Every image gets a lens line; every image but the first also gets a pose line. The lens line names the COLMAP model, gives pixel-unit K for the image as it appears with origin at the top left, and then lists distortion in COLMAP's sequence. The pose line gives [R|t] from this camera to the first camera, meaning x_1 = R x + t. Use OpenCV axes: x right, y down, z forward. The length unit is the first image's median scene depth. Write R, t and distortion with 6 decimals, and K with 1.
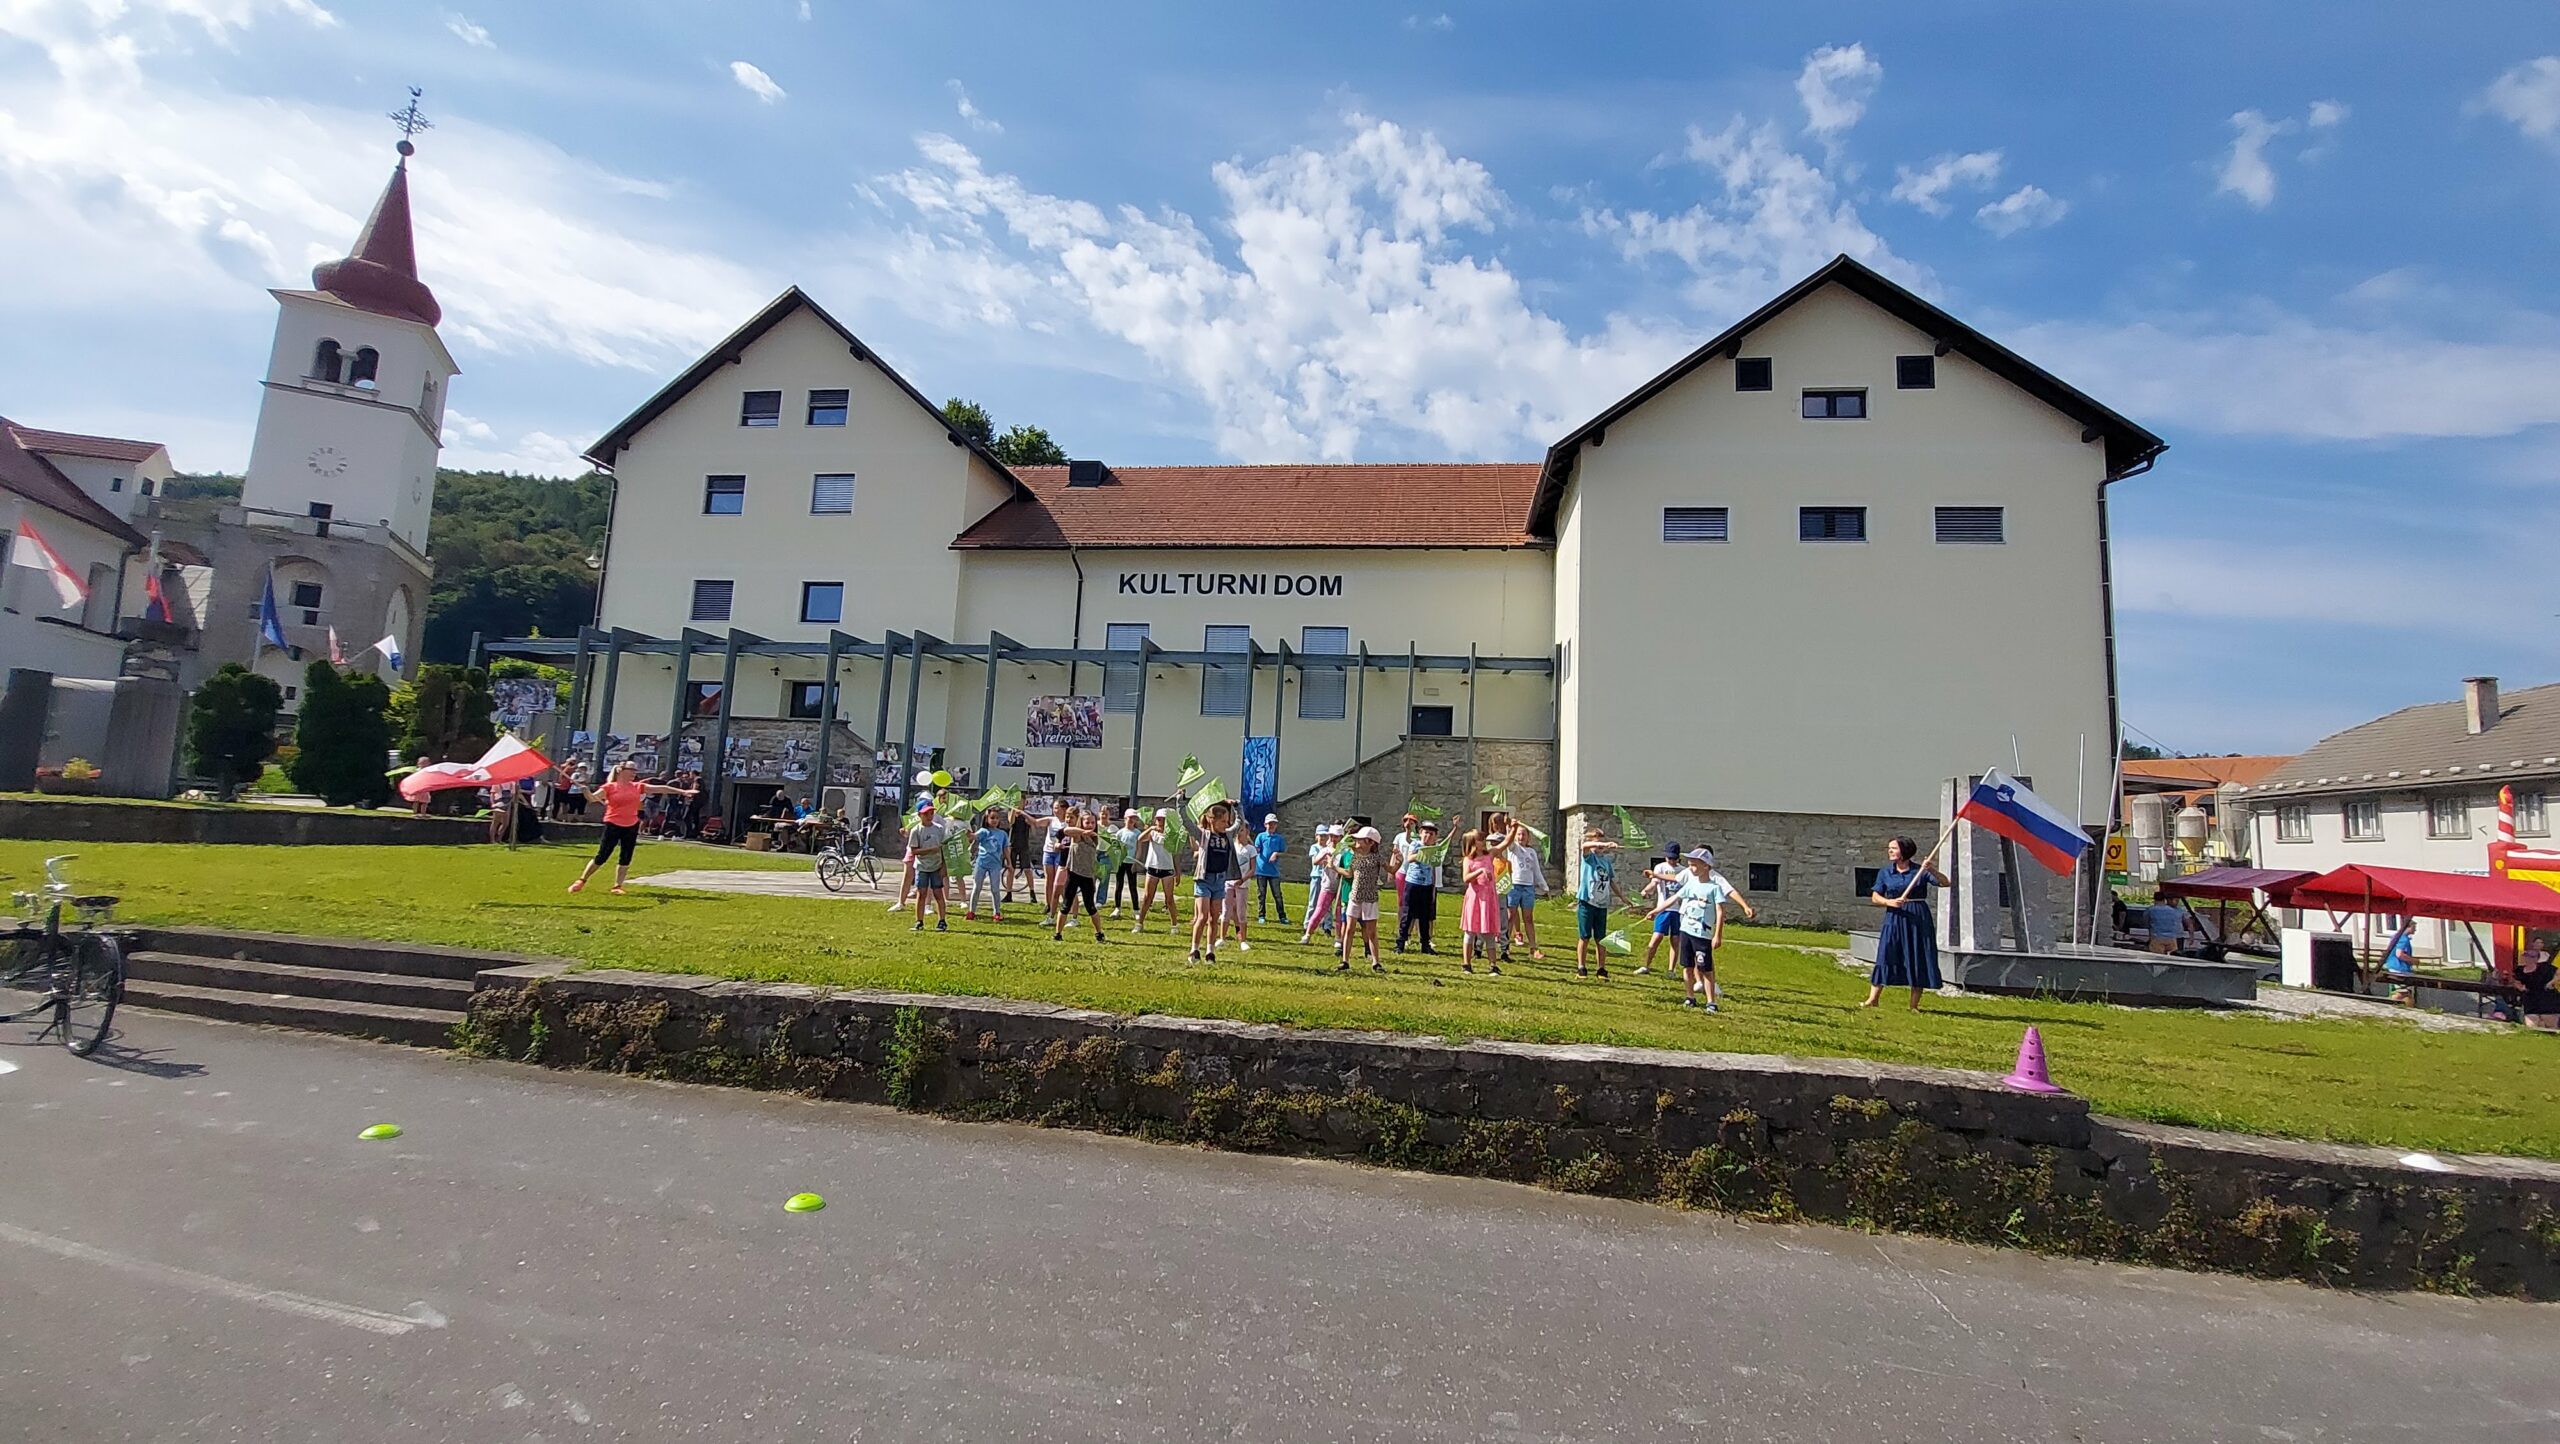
lens RADIAL K [[1013.3, 0, 1280.0], [0, 1013.3, 722.0], [0, 0, 1]] dist [0.007698, -0.012994]
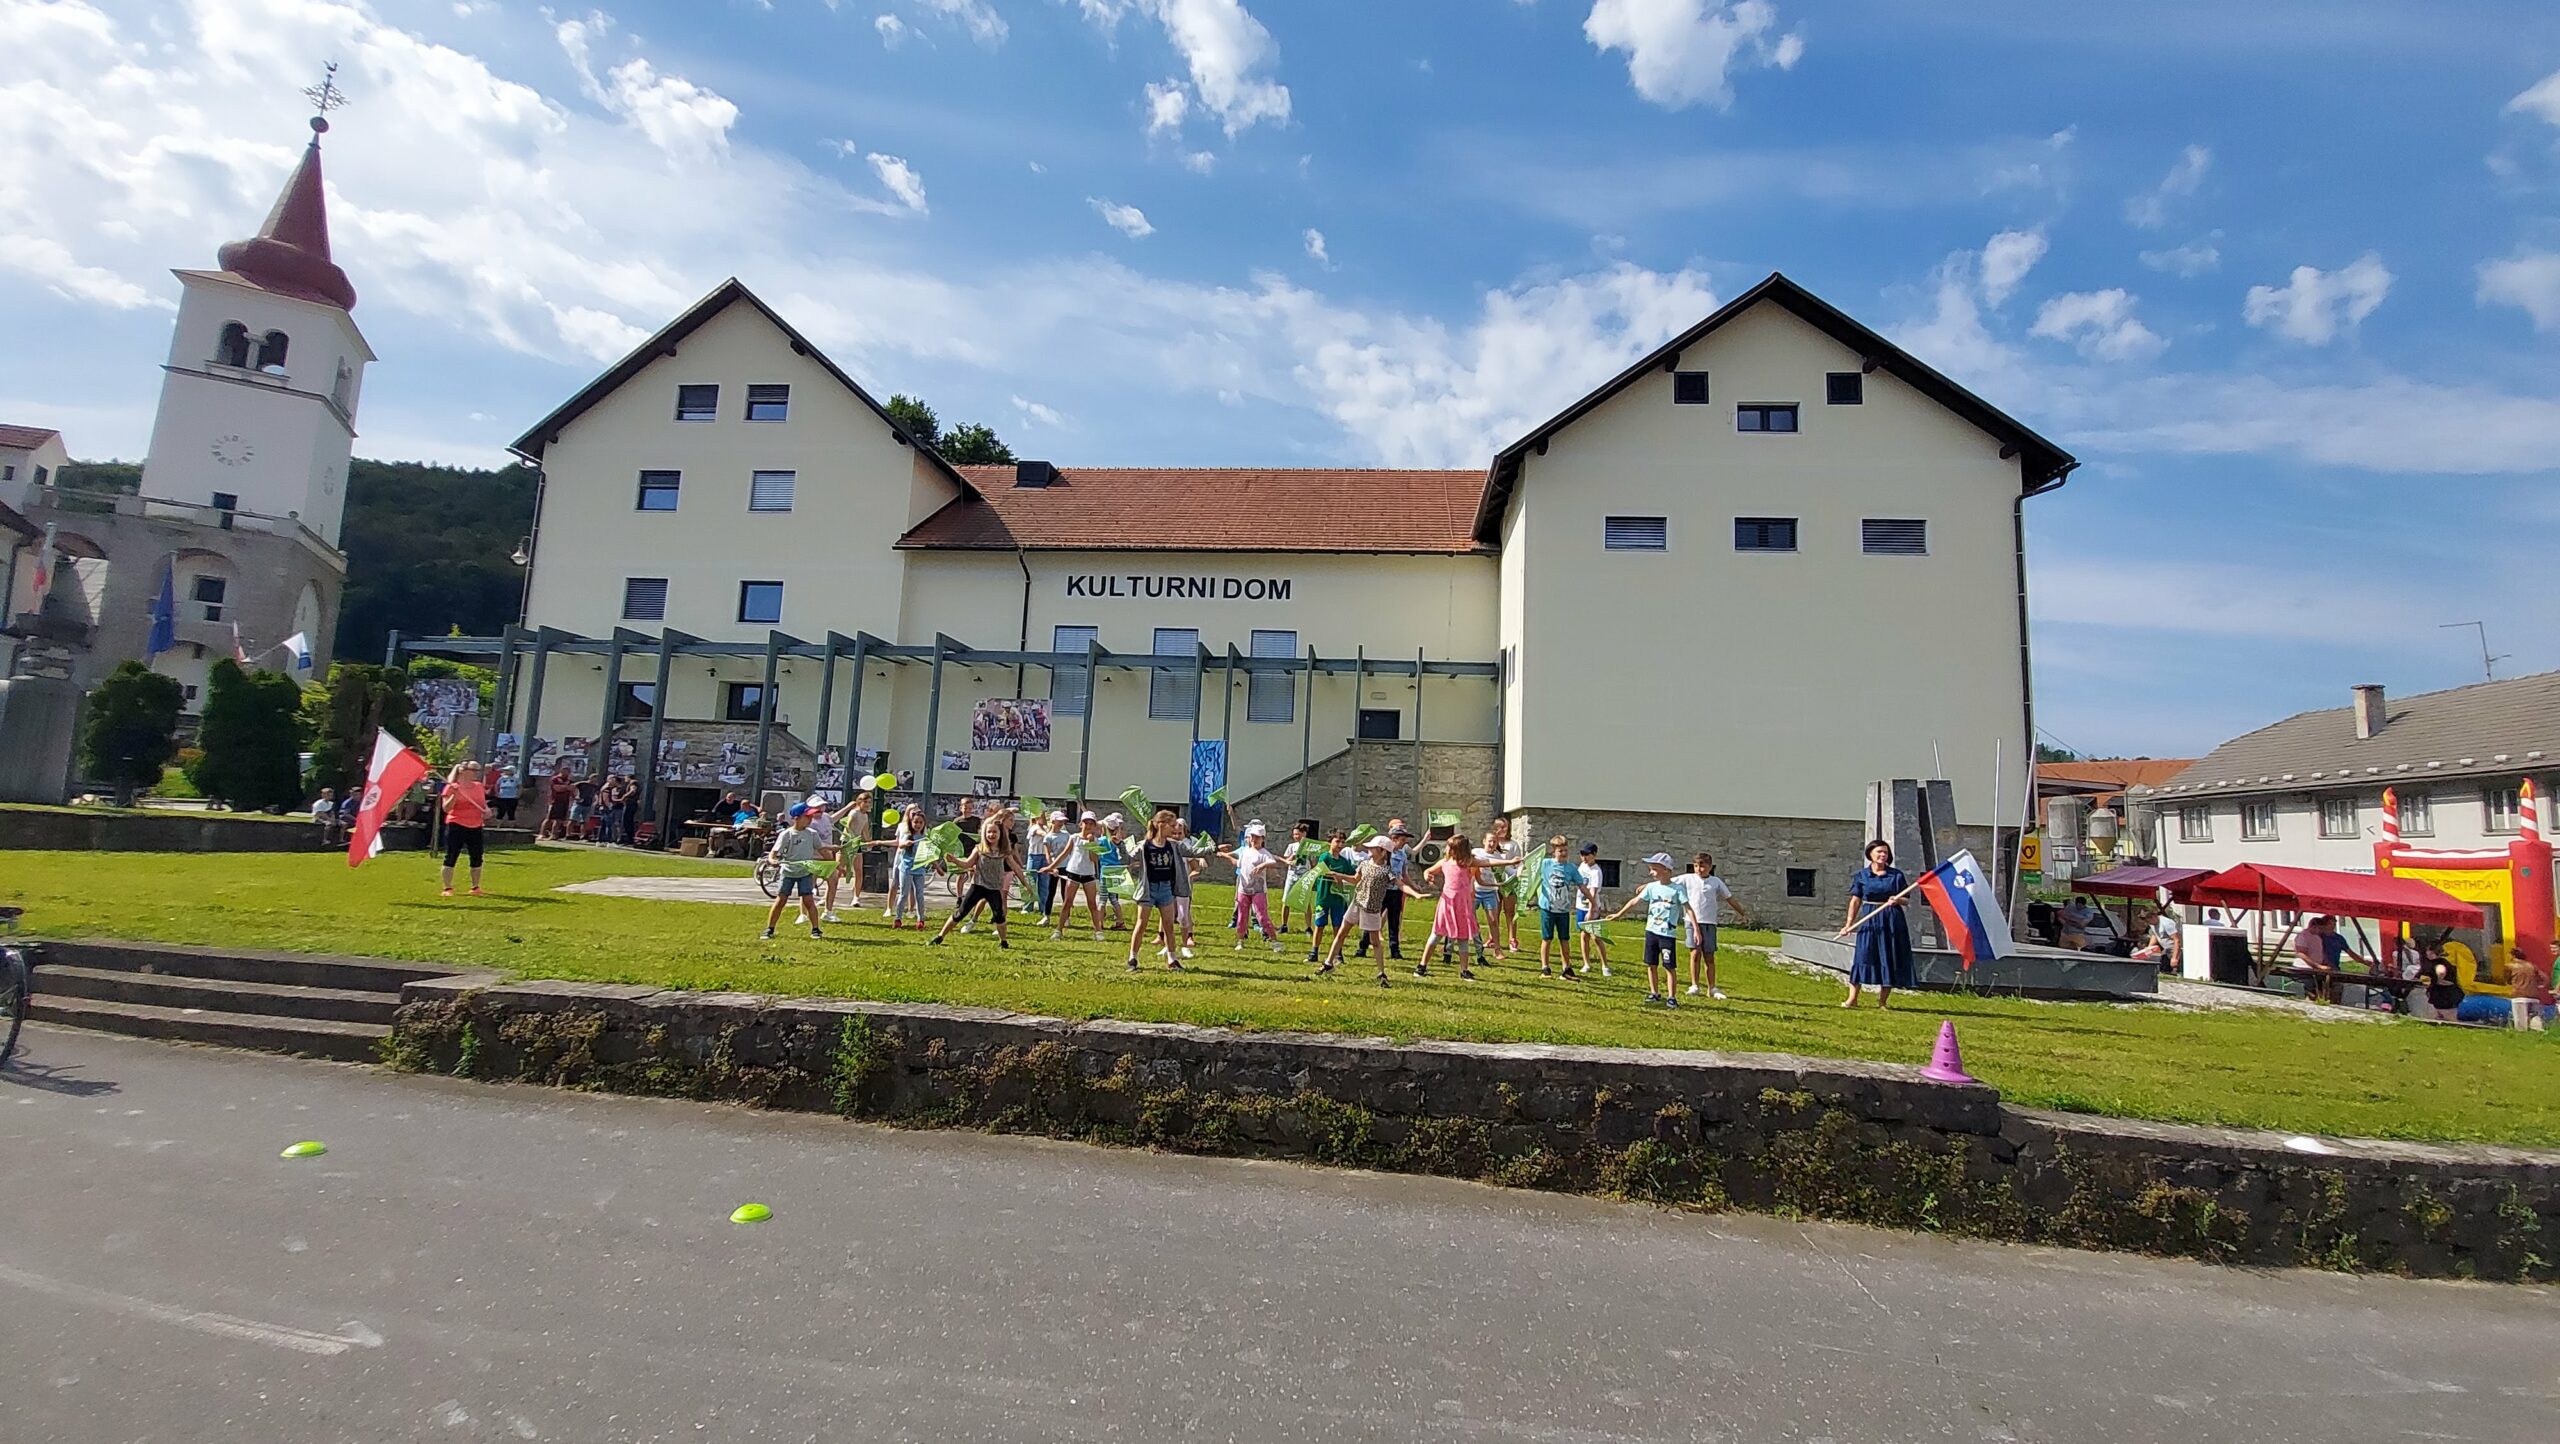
lens RADIAL K [[1013.3, 0, 1280.0], [0, 1013.3, 722.0], [0, 0, 1]] dist [0.007698, -0.012994]
pose [[0.998694, 0.002326, 0.051035, -0.000674], [-0.002209, 0.999995, -0.002359, -0.001072], [-0.051040, 0.002243, 0.998694, -0.003412]]
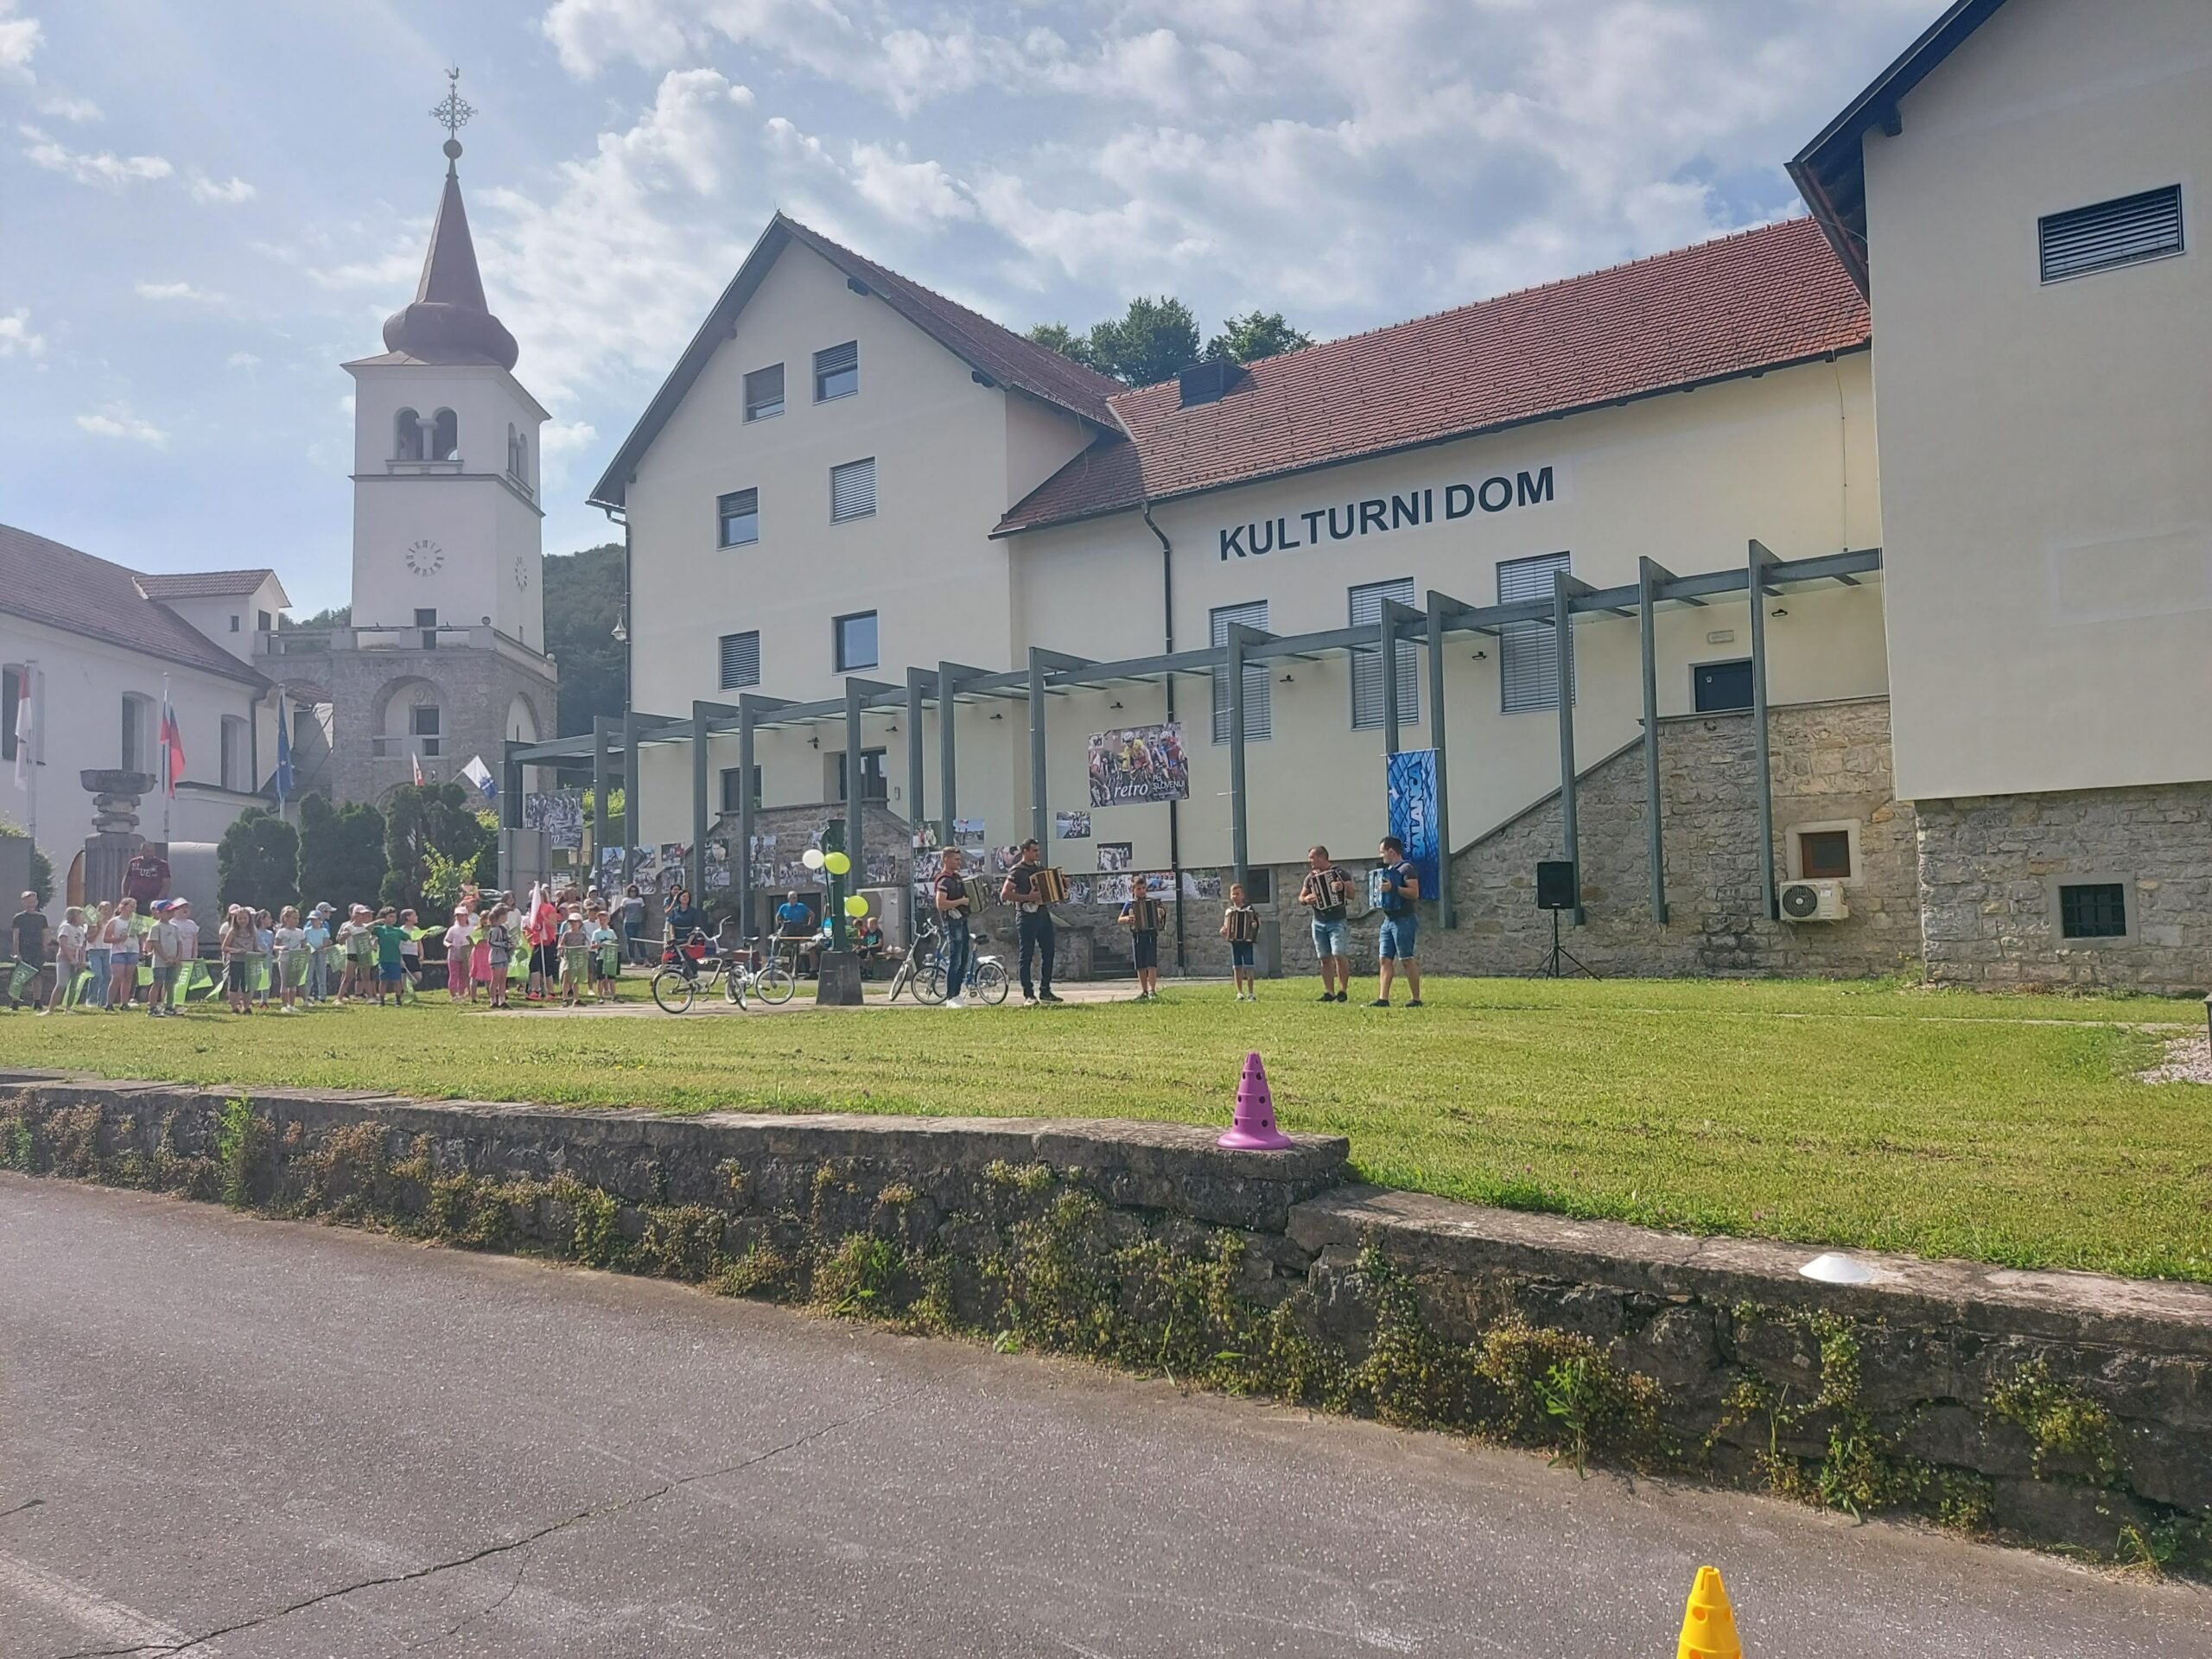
lens RADIAL K [[1625.9, 0, 1106.0], [0, 1625.9, 829.5], [0, 0, 1]] dist [0.063847, -0.054762]
pose [[0.897460, -0.100285, -0.429544, 0.232960], [0.116242, 0.993160, 0.010997, 0.028565], [0.425503, -0.059800, 0.902979, 0.006405]]
